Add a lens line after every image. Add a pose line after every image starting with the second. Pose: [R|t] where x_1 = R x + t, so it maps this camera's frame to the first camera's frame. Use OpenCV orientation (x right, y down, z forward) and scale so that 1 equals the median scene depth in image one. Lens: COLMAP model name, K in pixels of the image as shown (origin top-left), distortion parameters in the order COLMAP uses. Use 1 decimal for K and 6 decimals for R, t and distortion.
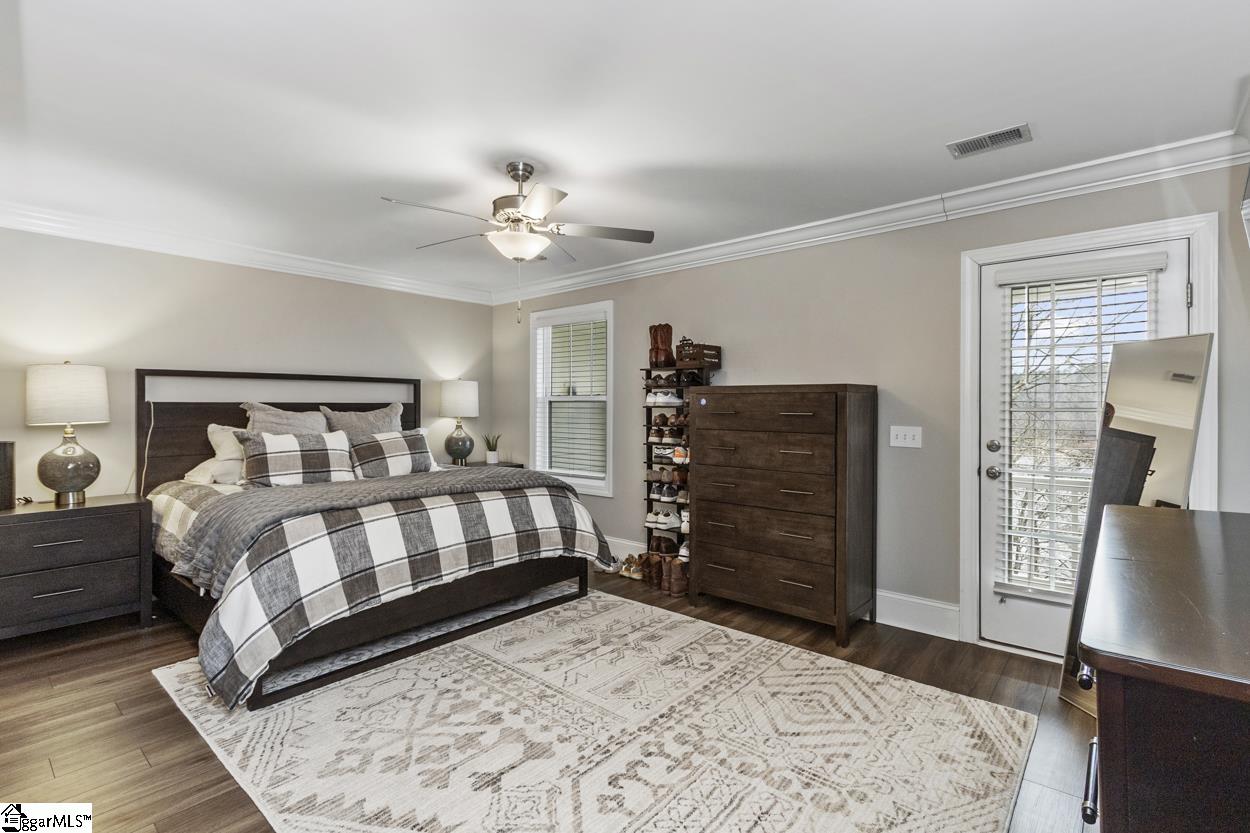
lens RADIAL K [[586.9, 0, 622.5], [0, 586.9, 406.3], [0, 0, 1]] dist [0.001706, 0.000110]
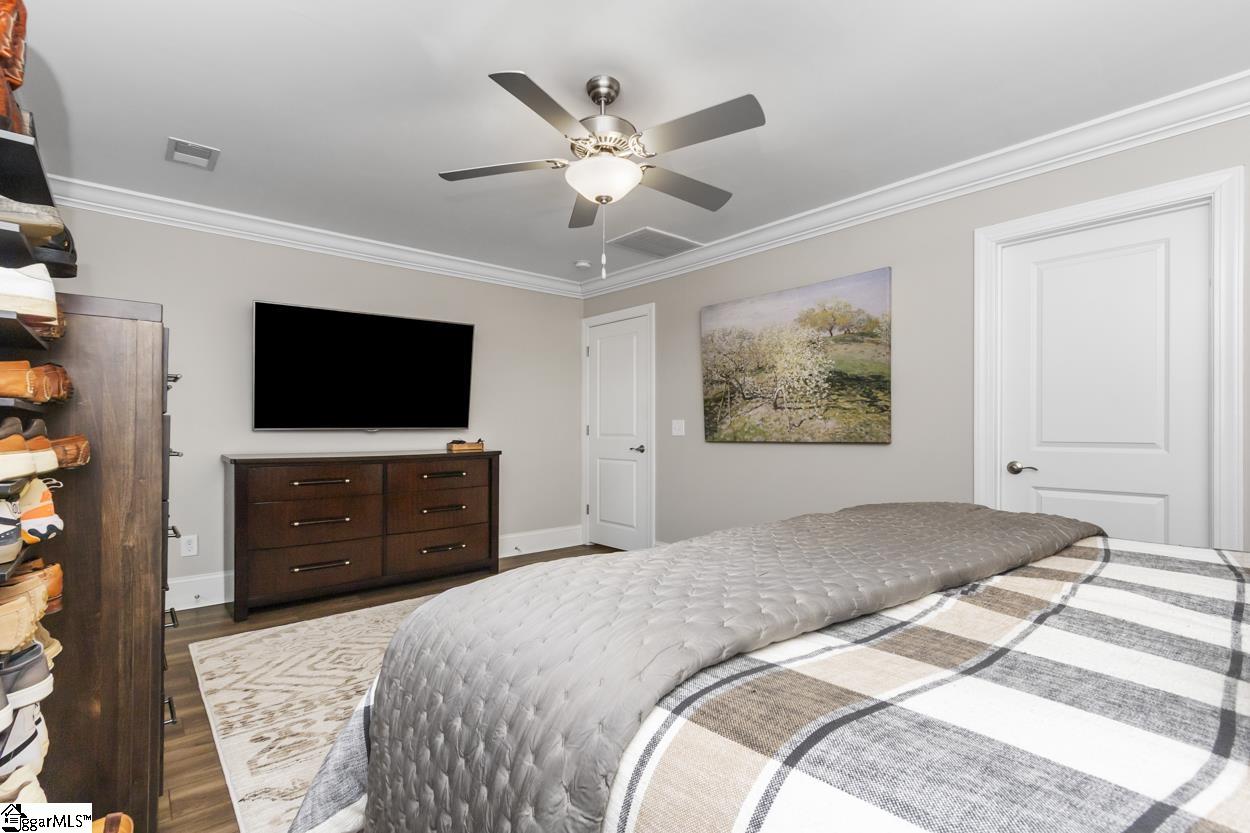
lens RADIAL K [[574.5, 0, 626.1], [0, 574.5, 430.0], [0, 0, 1]] dist [0.002997, 0.000345]
pose [[-0.989144, -0.005313, 0.146851, -0.237224], [-0.004870, 0.999982, 0.003378, 0.044039], [-0.146866, 0.002626, -0.989153, 1.302845]]
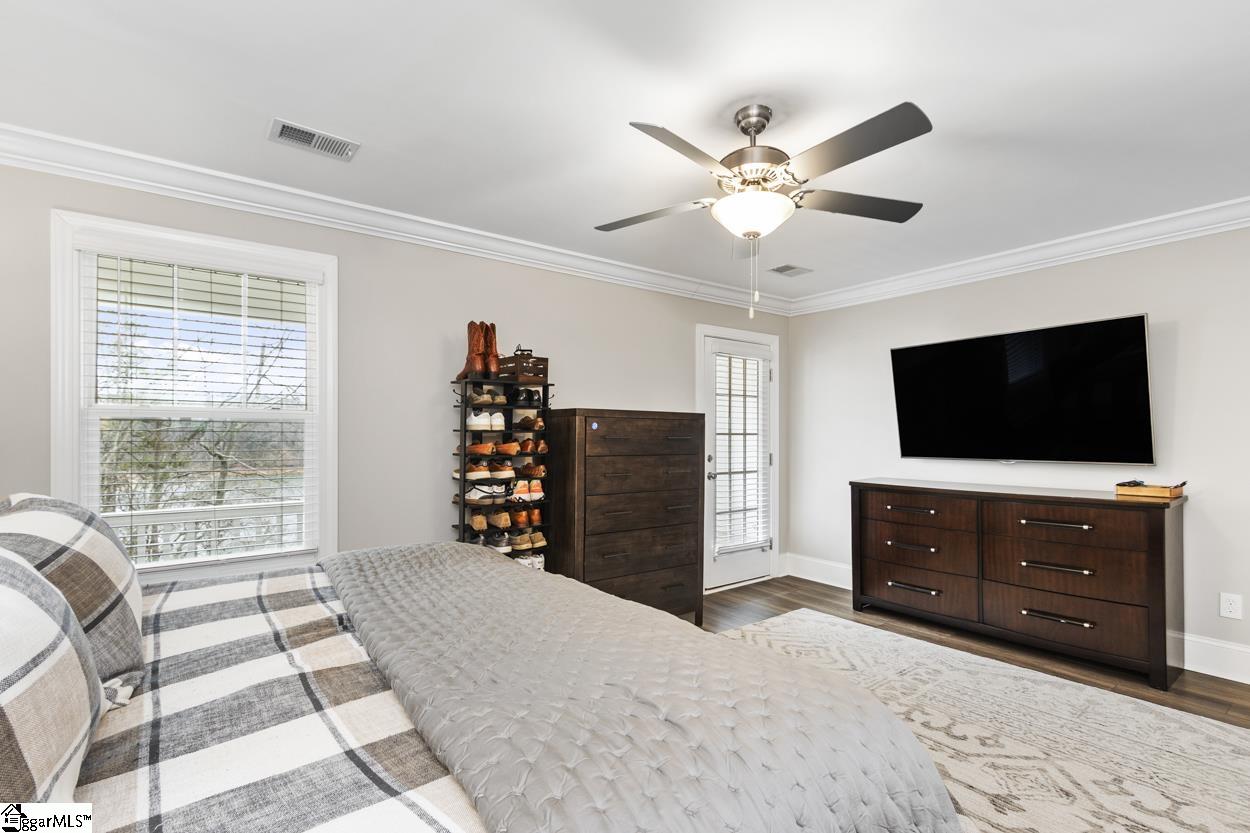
lens RADIAL K [[574.5, 0, 626.1], [0, 574.5, 430.0], [0, 0, 1]] dist [0.002997, 0.000345]
pose [[0.204704, 0.003632, 0.978817, -0.687757], [-0.002181, 0.999992, -0.003254, 0.001241], [-0.978822, -0.001469, 0.204710, 0.739623]]
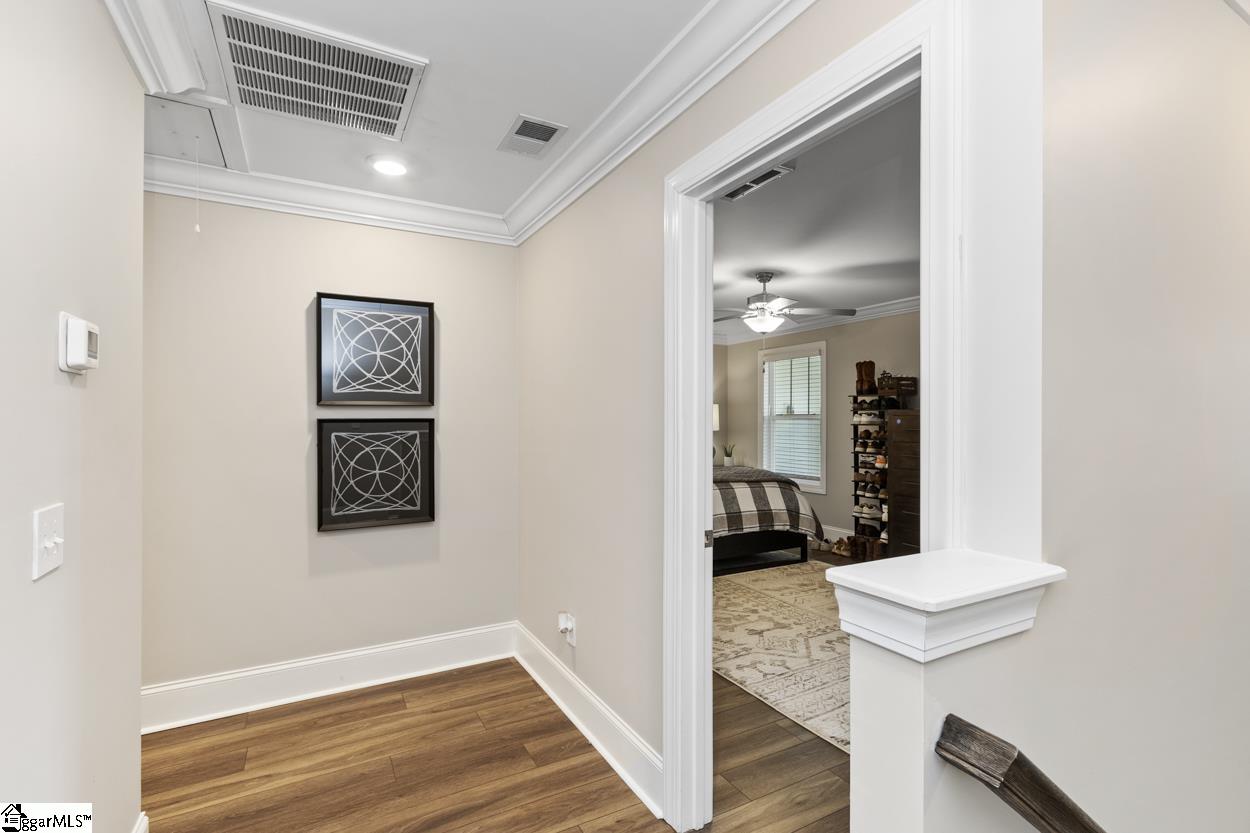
lens RADIAL K [[574.1, 0, 625.0], [0, 574.1, 416.5], [0, 0, 1]] dist [-0.000501, 0.000094]
pose [[0.939185, -0.002509, -0.343404, 0.001642], [0.001130, 0.999990, -0.004218, -0.013679], [0.343411, 0.003573, 0.939178, -0.421312]]
